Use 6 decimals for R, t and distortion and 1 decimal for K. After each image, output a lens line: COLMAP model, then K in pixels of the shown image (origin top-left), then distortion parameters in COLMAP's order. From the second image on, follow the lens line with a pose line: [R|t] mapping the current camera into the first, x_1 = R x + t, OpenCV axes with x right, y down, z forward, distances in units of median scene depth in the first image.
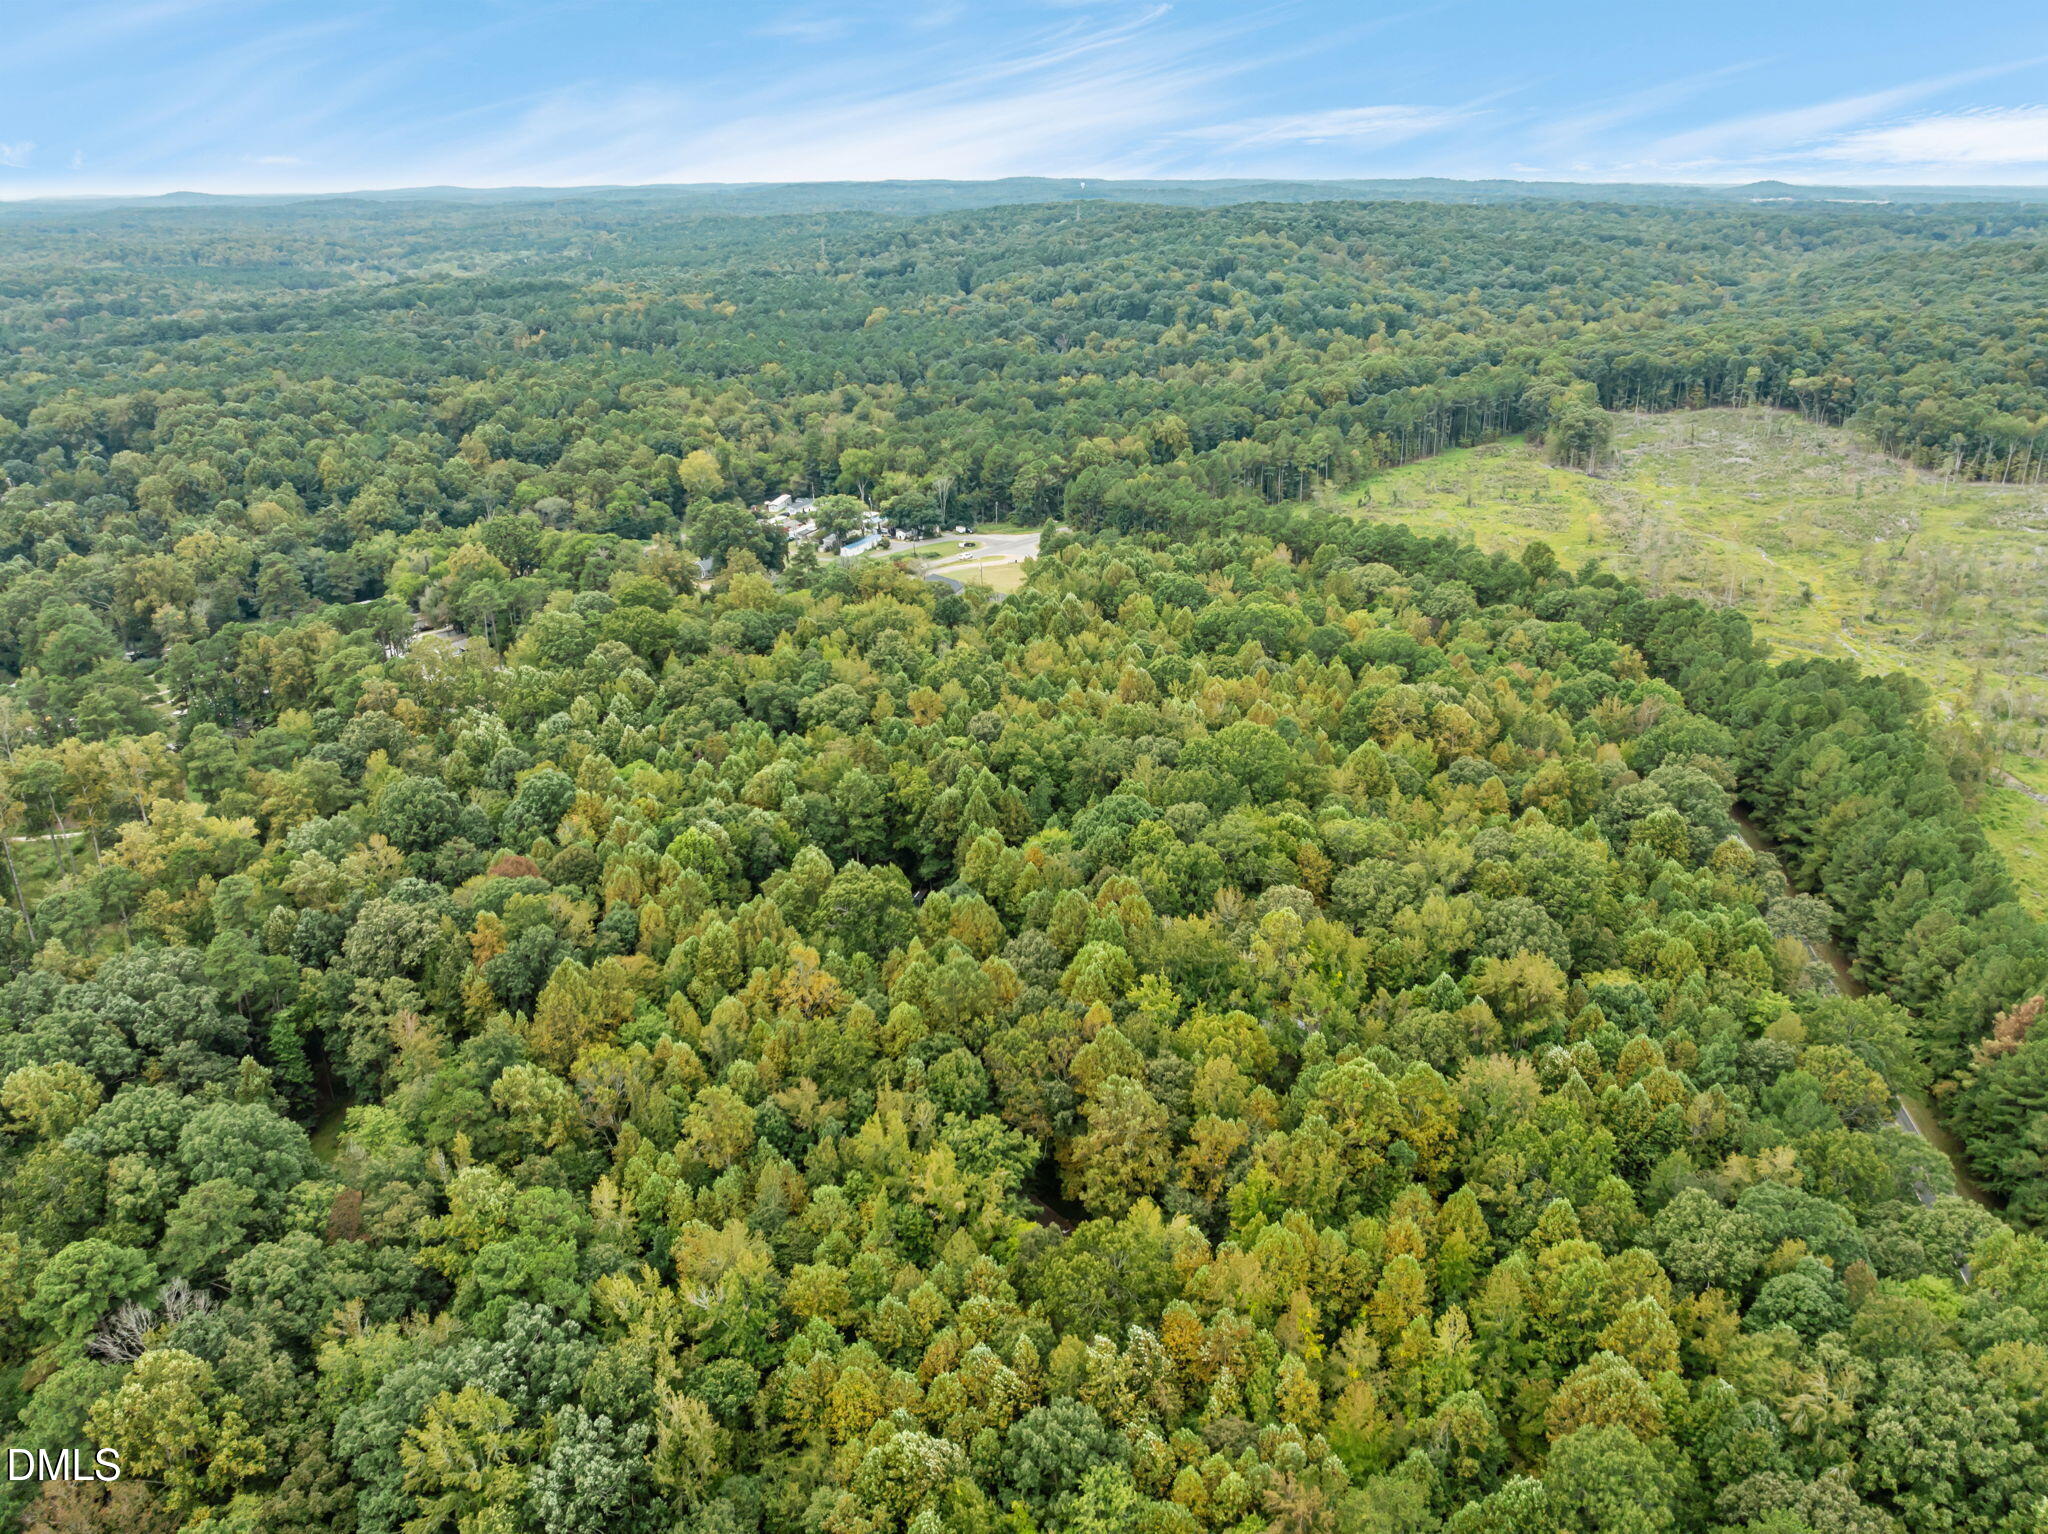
lens RADIAL K [[1535.5, 0, 1042.5], [0, 1535.5, 756.7], [0, 0, 1]] dist [-0.049284, 0.016008]
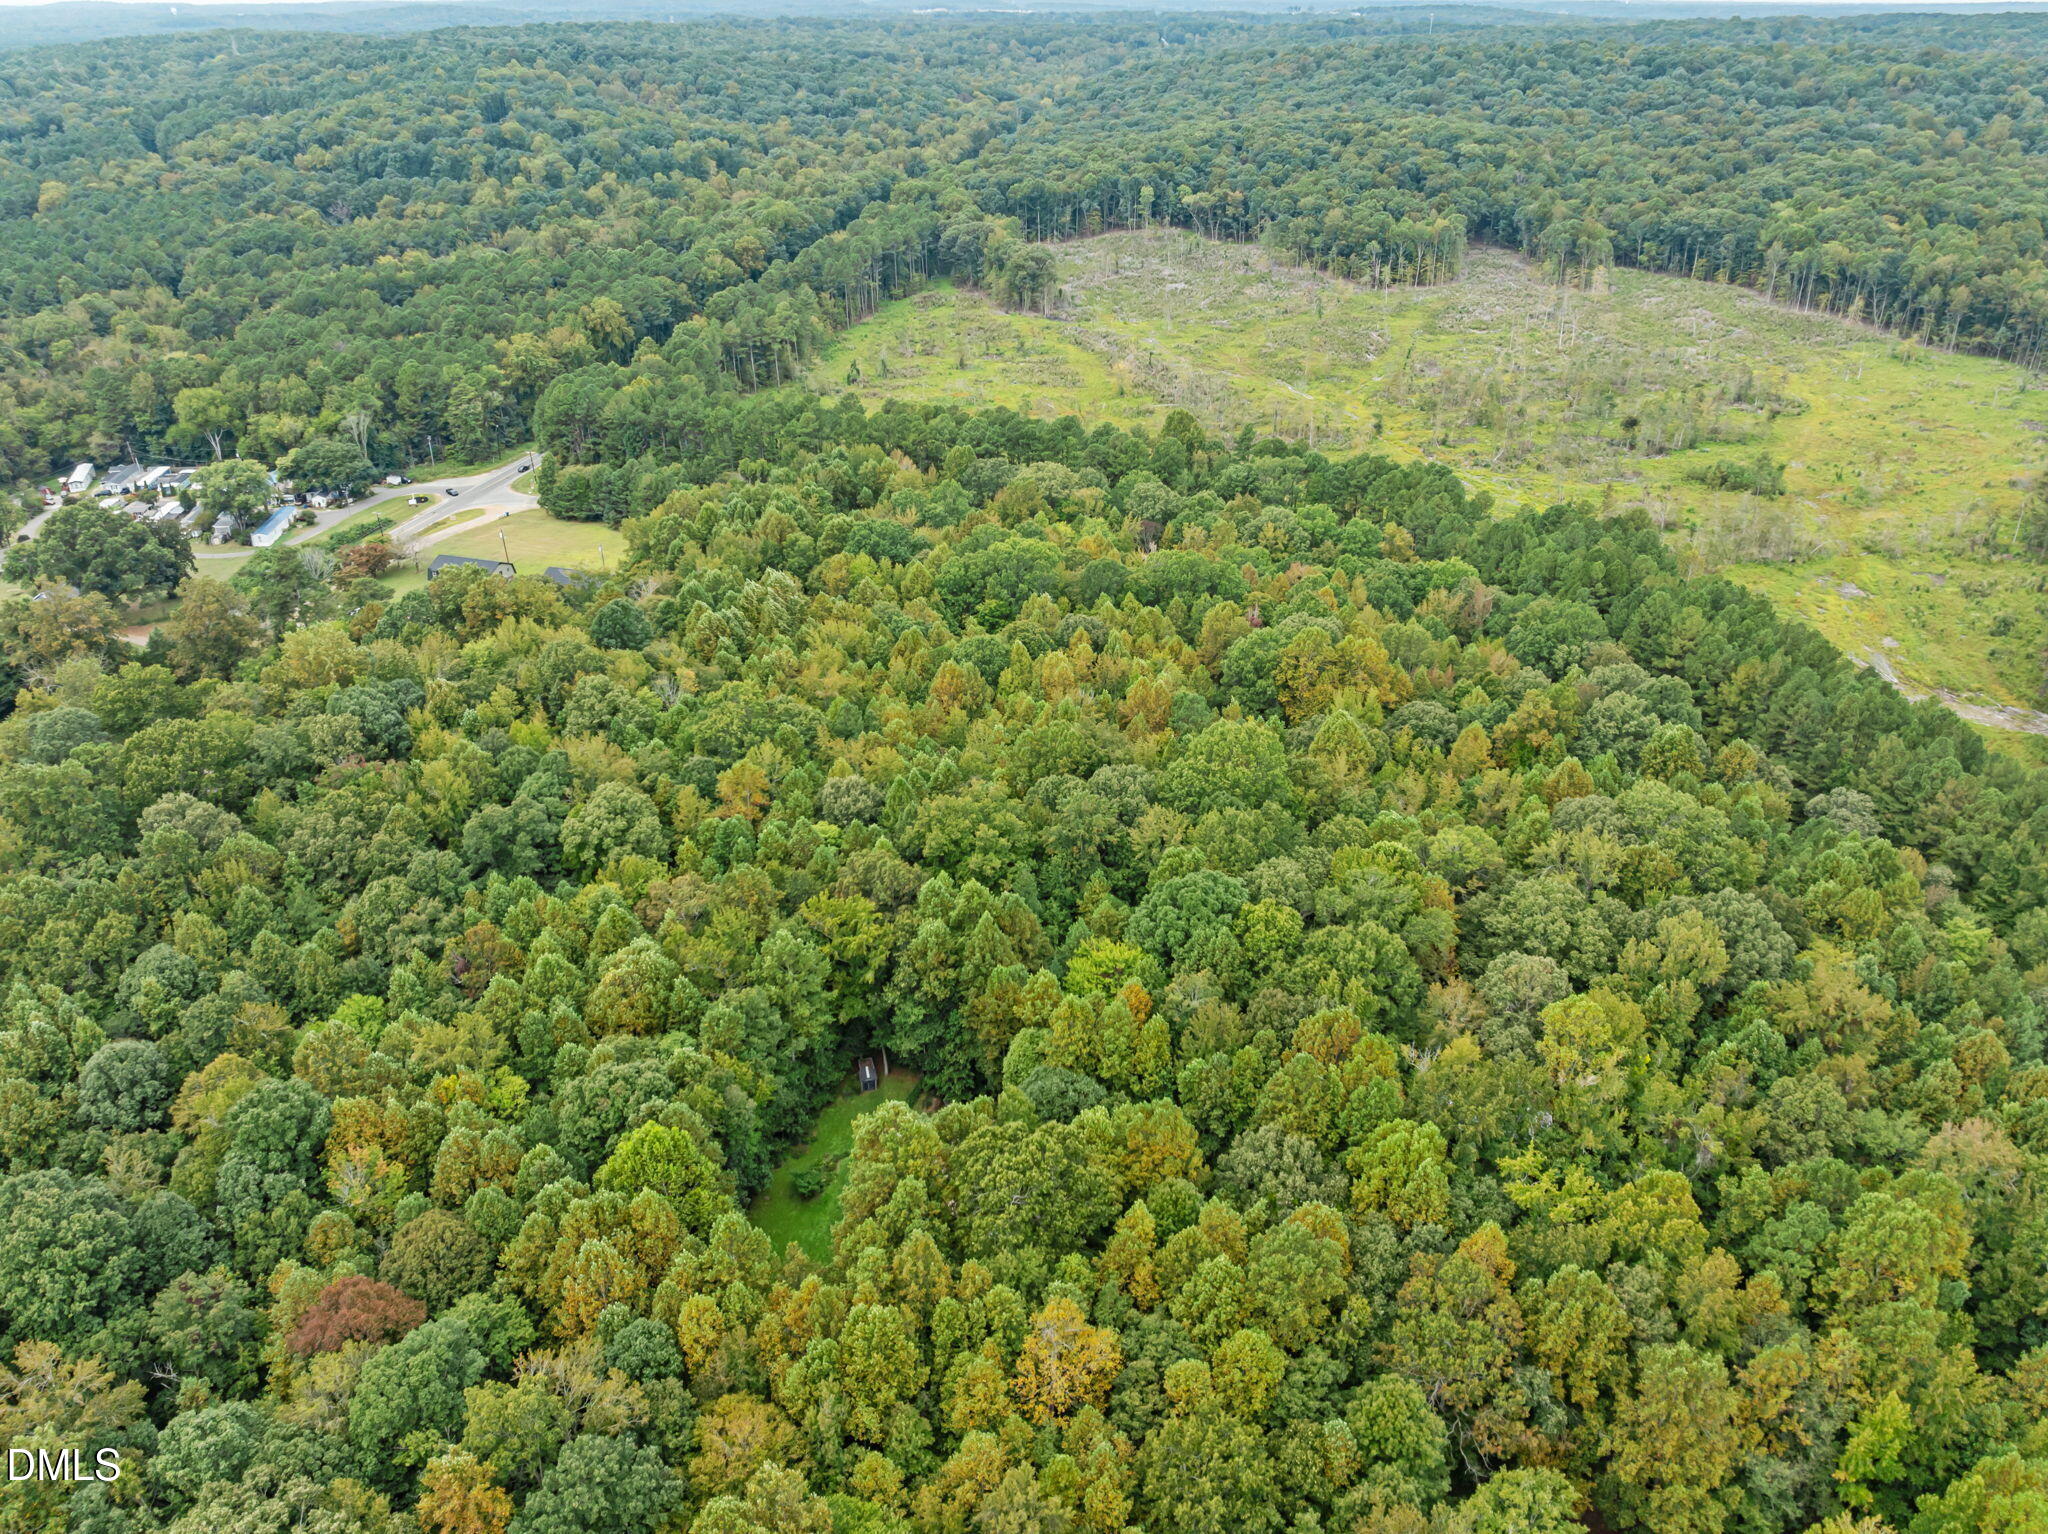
lens RADIAL K [[1535.5, 0, 1042.5], [0, 1535.5, 756.7], [0, 0, 1]] dist [-0.049284, 0.016008]
pose [[0.859938, -0.227619, 0.456832, -0.242691], [0.179936, 0.972785, 0.145984, -0.109638], [-0.477629, -0.043337, 0.877492, 0.304338]]
